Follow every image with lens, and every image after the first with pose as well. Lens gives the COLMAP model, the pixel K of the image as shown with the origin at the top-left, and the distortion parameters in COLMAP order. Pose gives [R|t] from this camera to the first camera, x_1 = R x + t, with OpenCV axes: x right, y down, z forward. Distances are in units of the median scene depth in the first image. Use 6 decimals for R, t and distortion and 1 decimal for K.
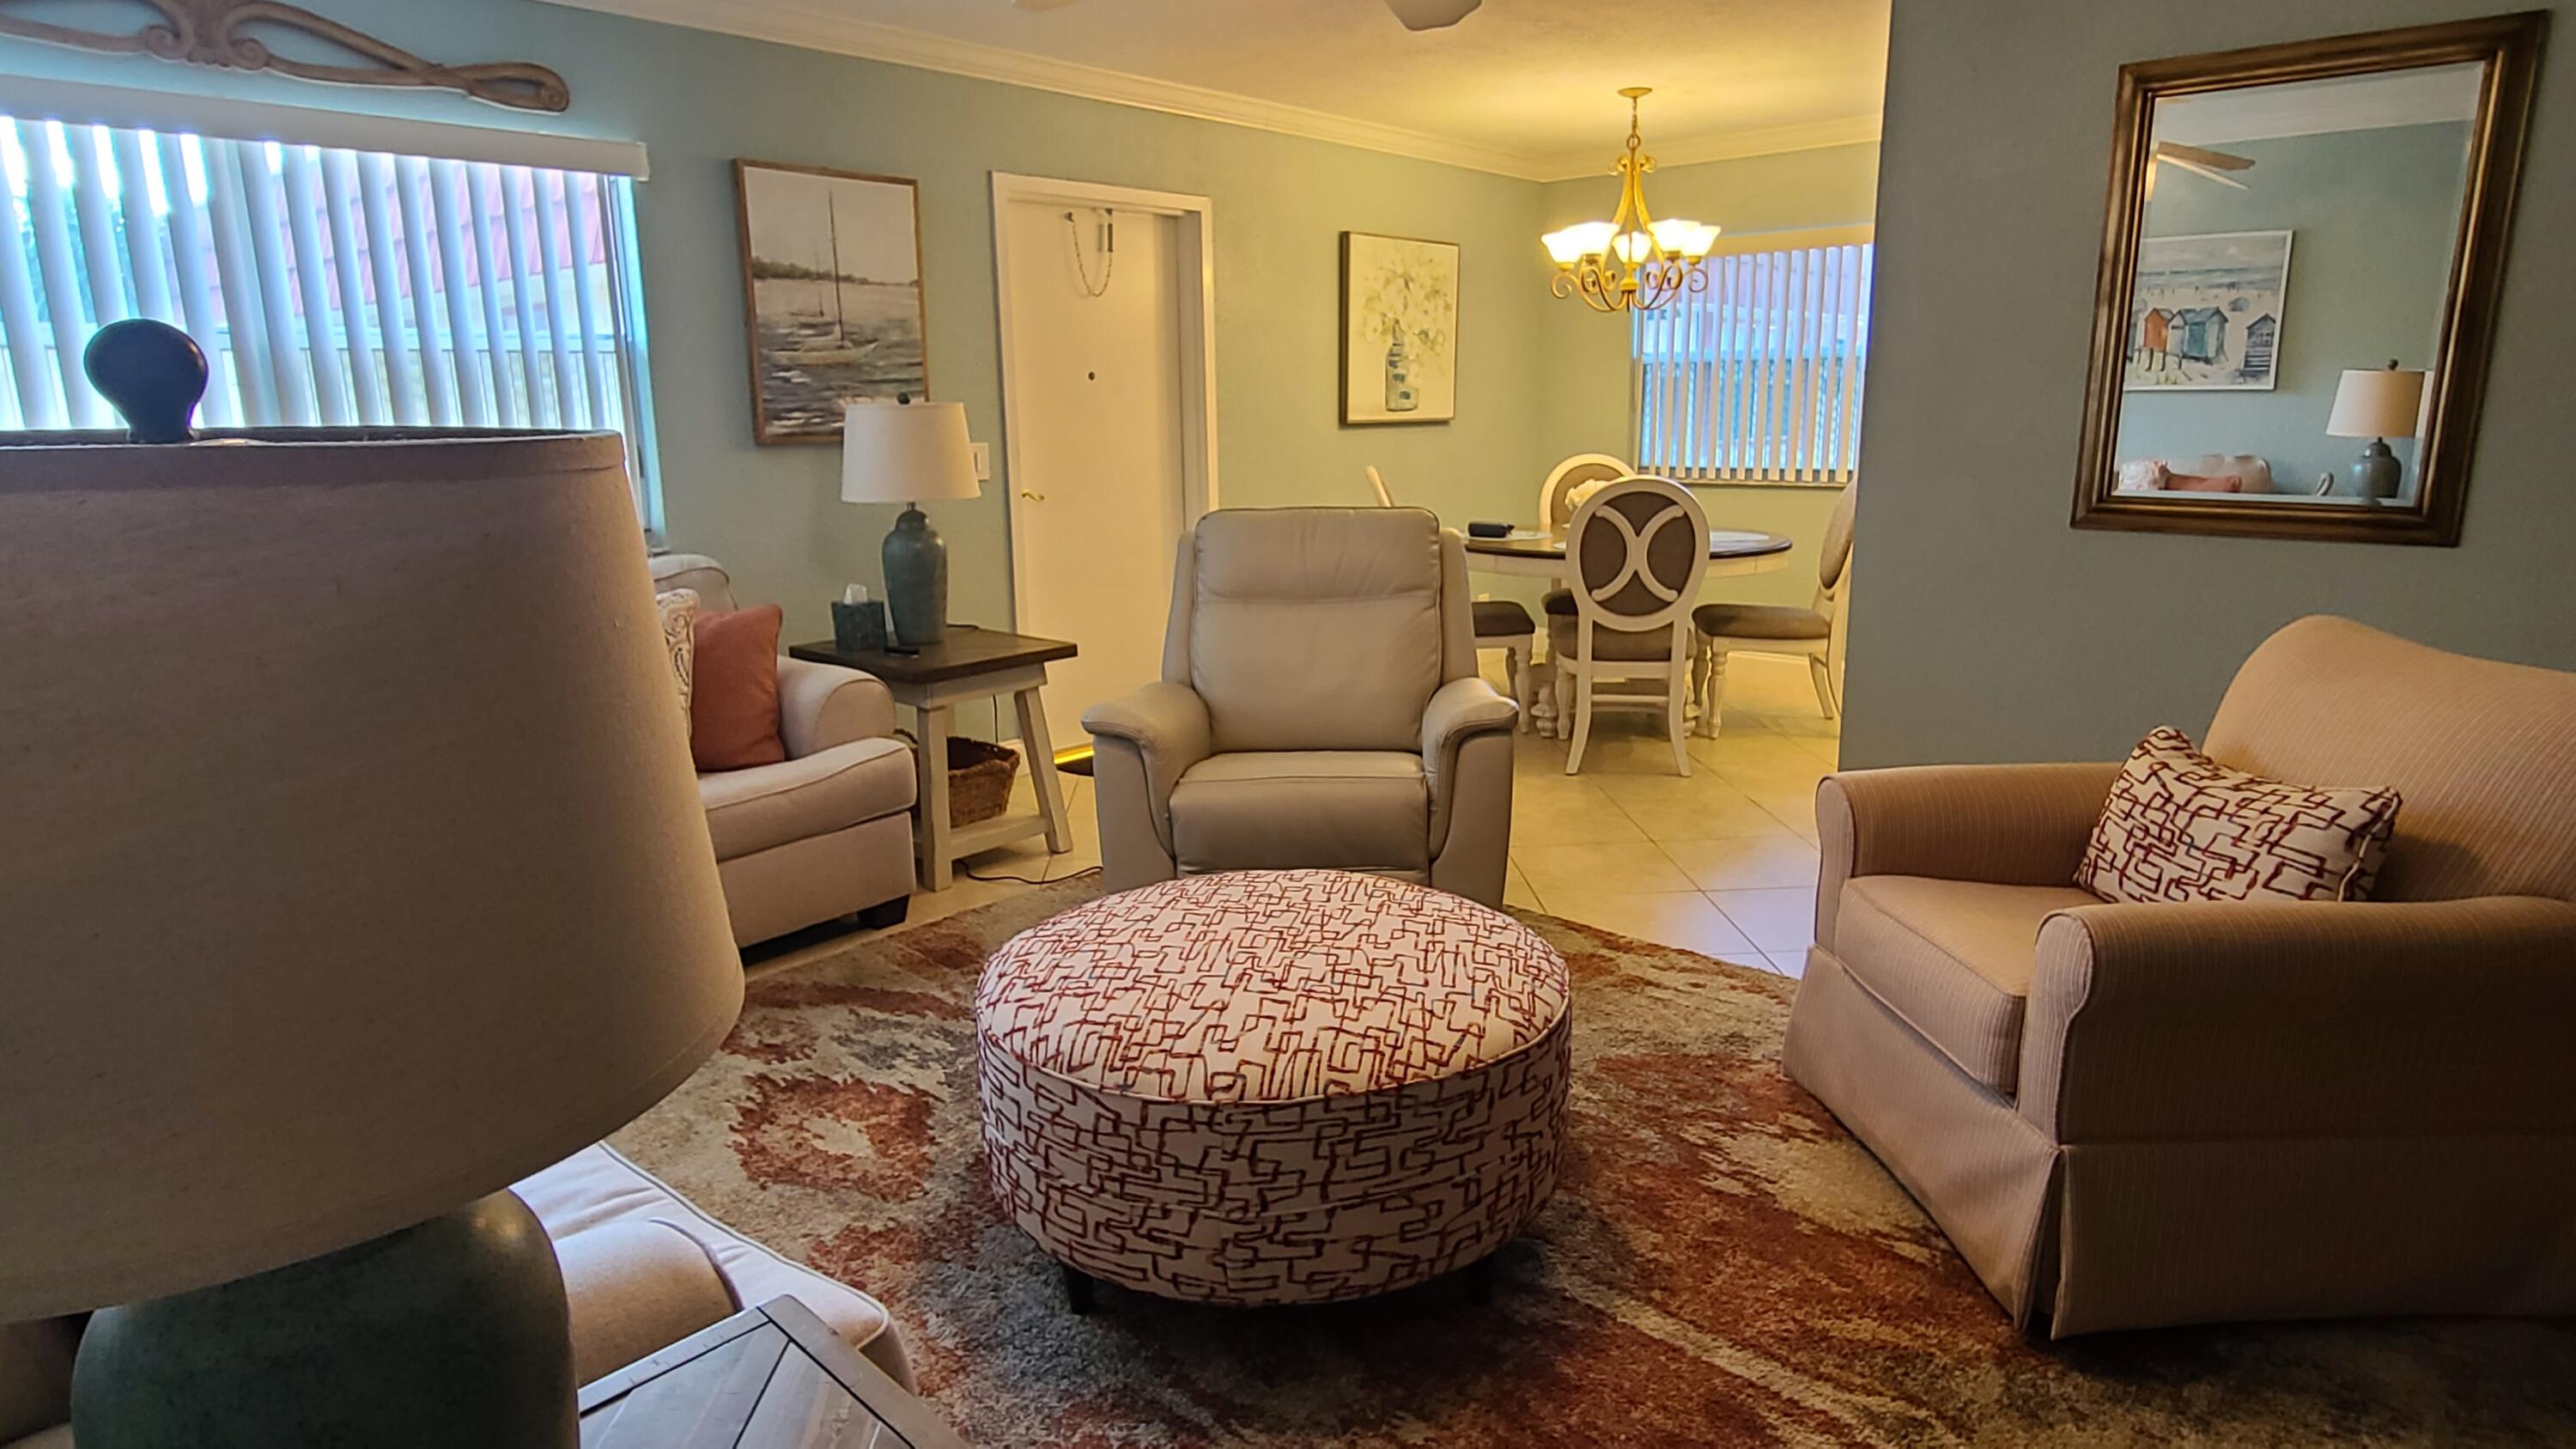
lens RADIAL K [[1468.8, 0, 1290.3], [0, 1468.8, 718.8], [0, 0, 1]] dist [-0.003168, -0.000813]
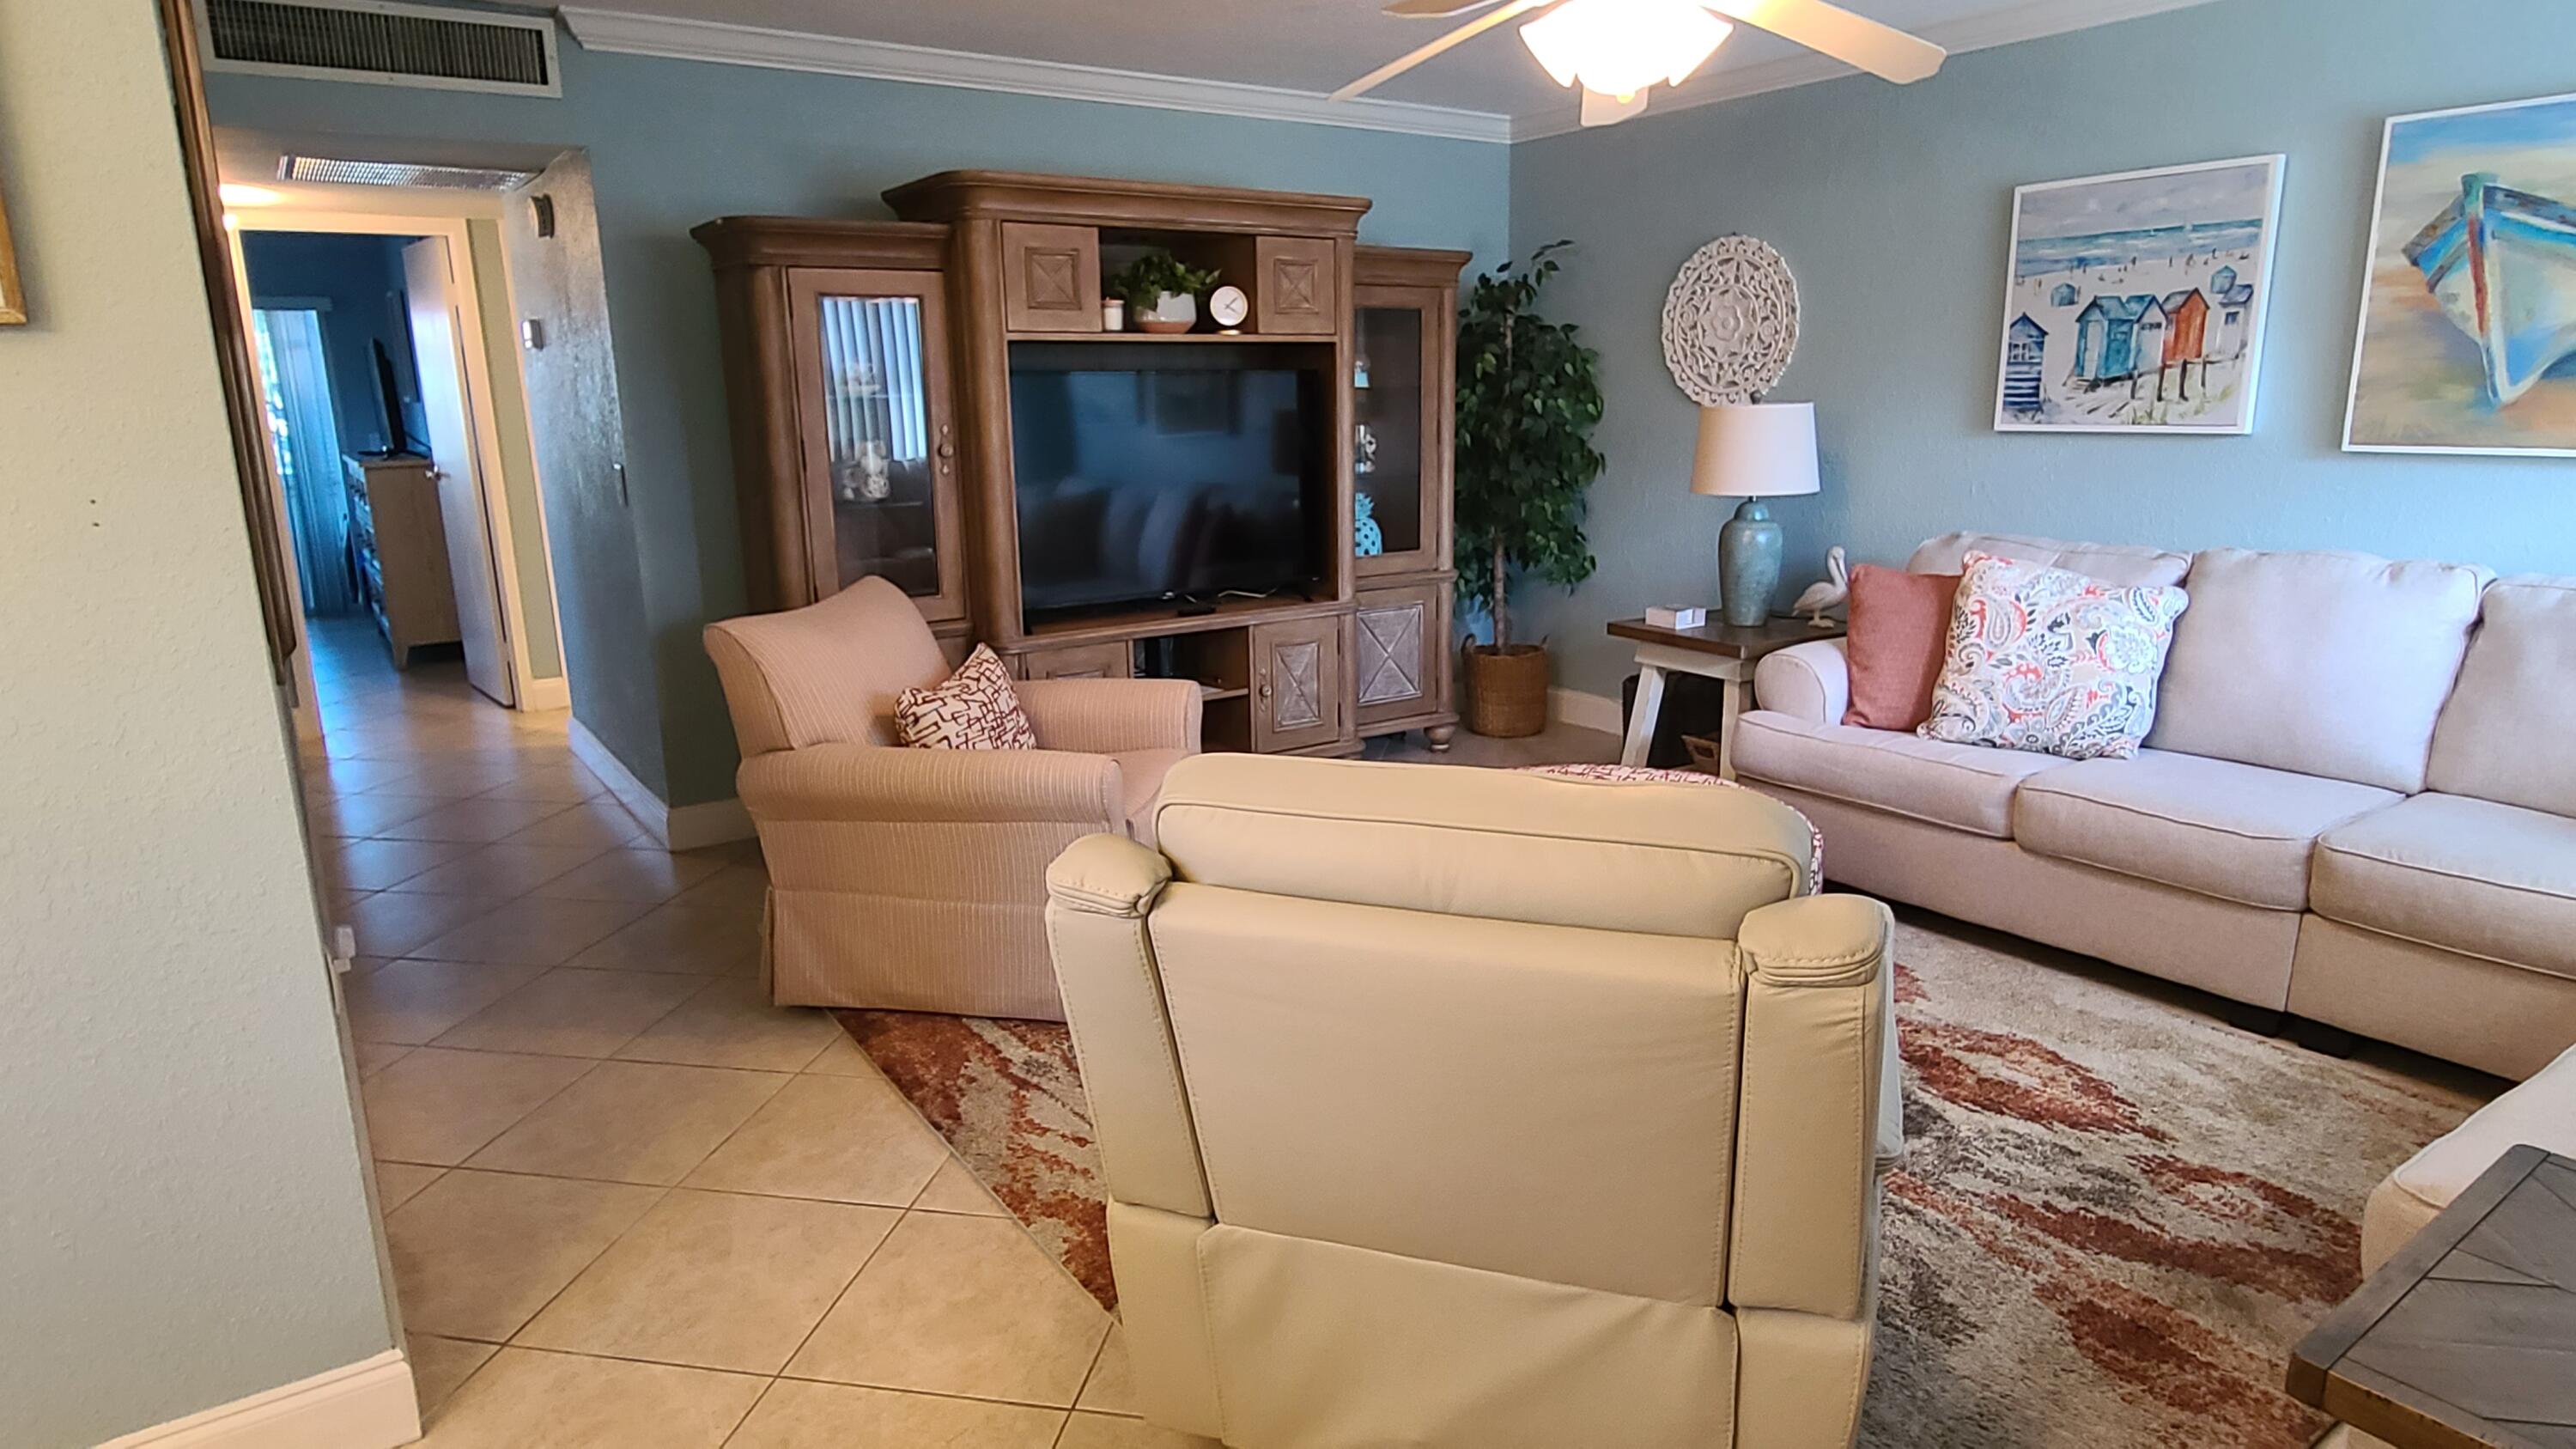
lens RADIAL K [[1468.8, 0, 1292.9], [0, 1468.8, 716.7], [0, 0, 1]] dist [-0.003168, -0.000813]
pose [[-0.977222, -0.018942, 0.211373, -0.013494], [0.078115, 0.893977, 0.441252, -0.455444], [-0.197321, 0.447712, -0.872134, 1.811074]]
